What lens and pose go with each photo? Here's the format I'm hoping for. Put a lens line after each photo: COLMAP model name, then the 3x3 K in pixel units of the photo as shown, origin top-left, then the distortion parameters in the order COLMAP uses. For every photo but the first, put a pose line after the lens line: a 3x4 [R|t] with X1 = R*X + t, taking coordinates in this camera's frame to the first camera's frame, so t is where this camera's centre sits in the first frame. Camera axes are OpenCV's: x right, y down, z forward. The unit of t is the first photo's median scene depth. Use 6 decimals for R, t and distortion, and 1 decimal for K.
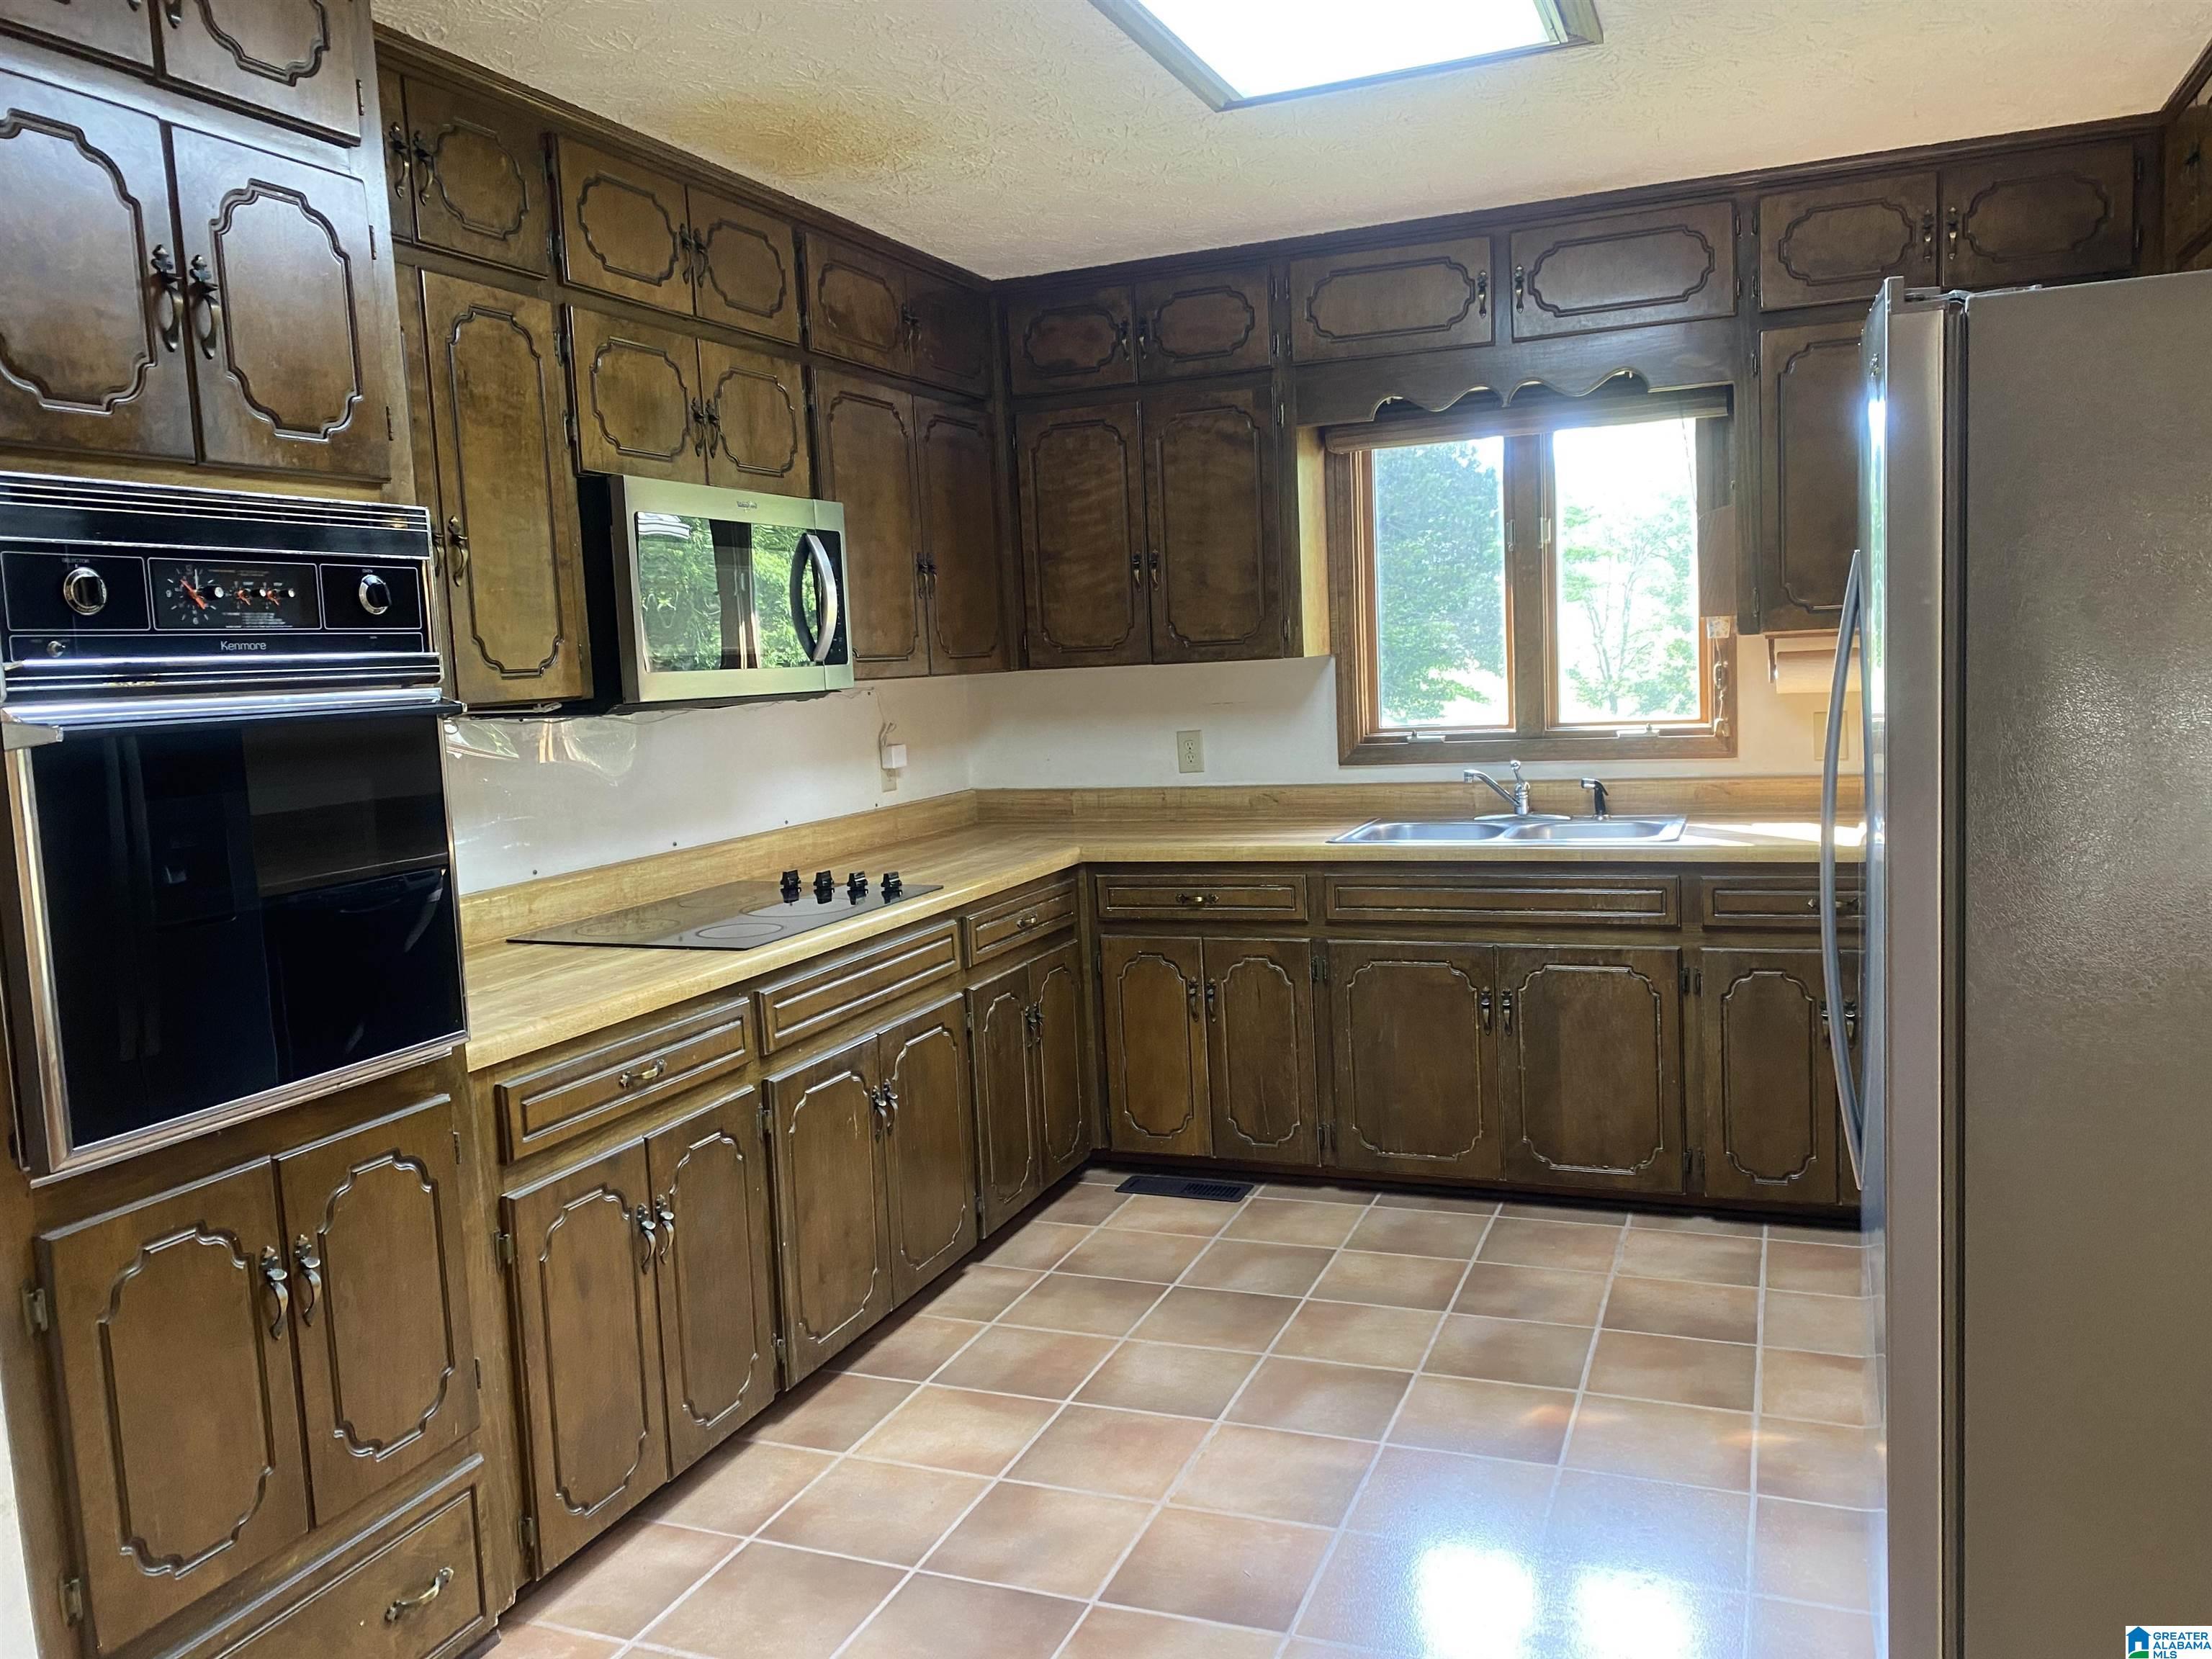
lens RADIAL K [[1708.6, 0, 1101.9], [0, 1708.6, 840.7], [0, 0, 1]] dist [0.011457, 0.002053]
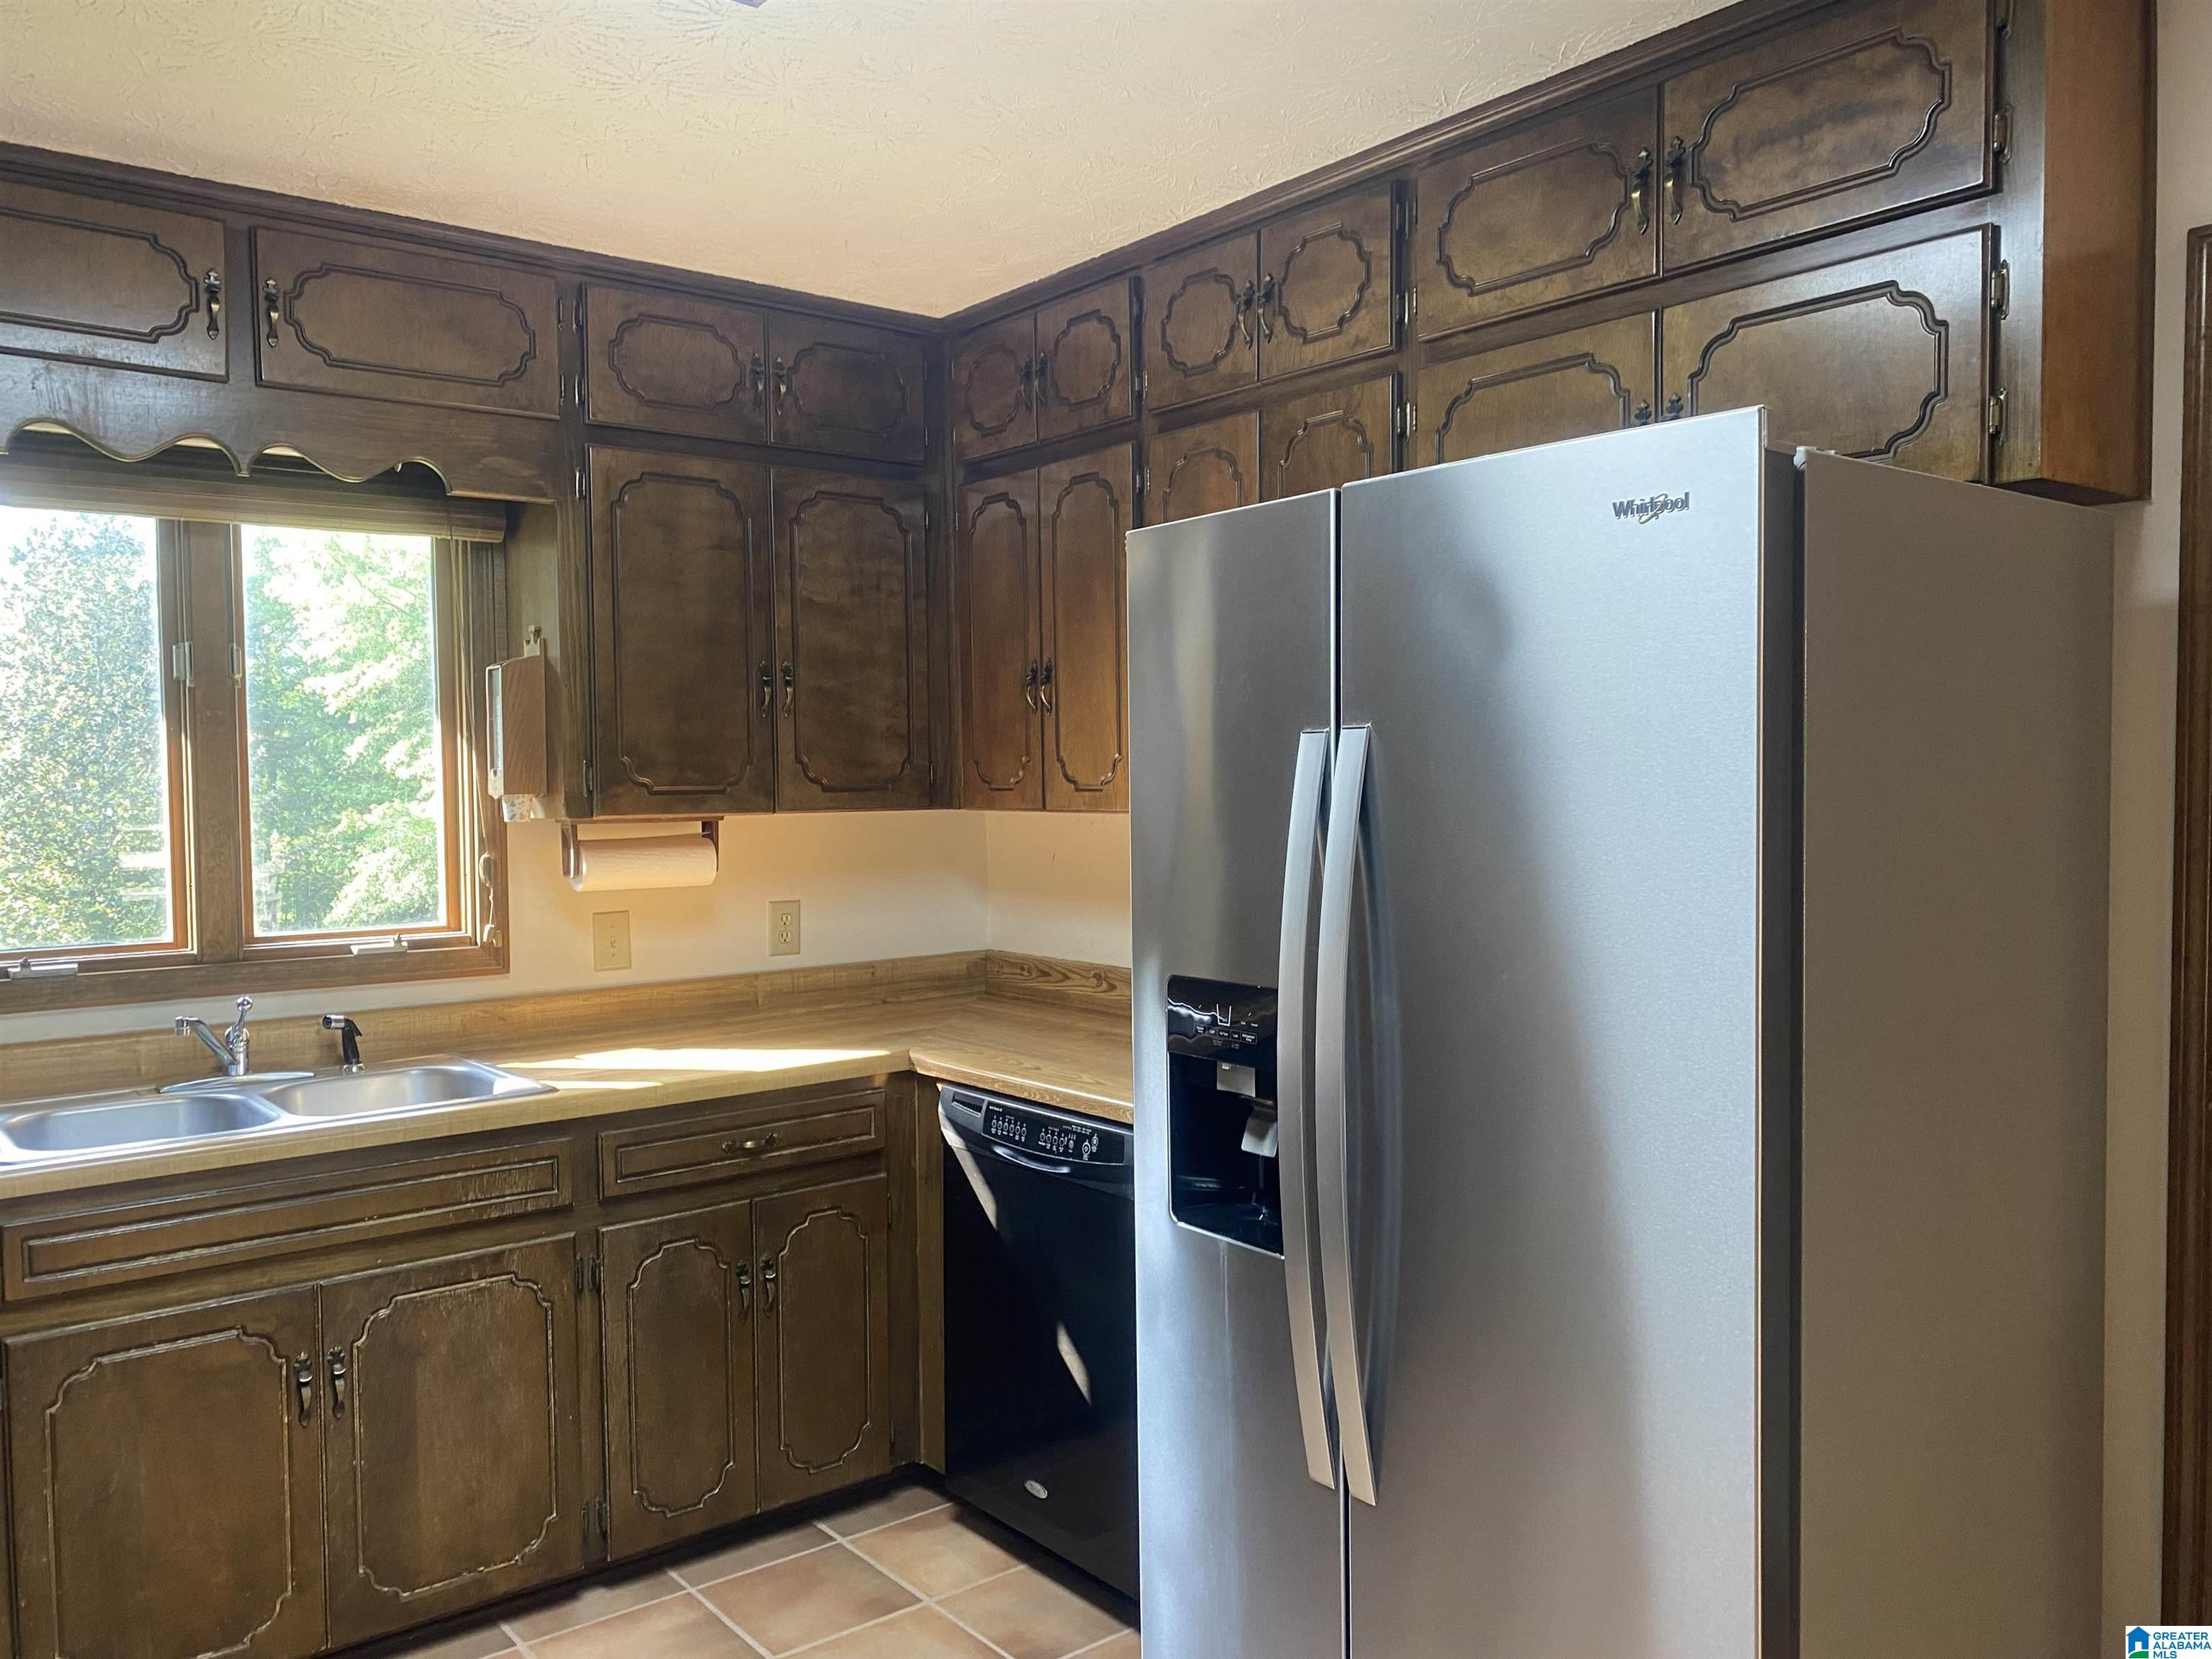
lens RADIAL K [[1708.6, 0, 1101.9], [0, 1708.6, 840.7], [0, 0, 1]] dist [0.011457, 0.002053]
pose [[0.488771, 0.007792, 0.872378, -0.197616], [0.085417, 0.994728, -0.056742, -0.044975], [-0.868221, 0.102250, 0.485528, 0.409741]]
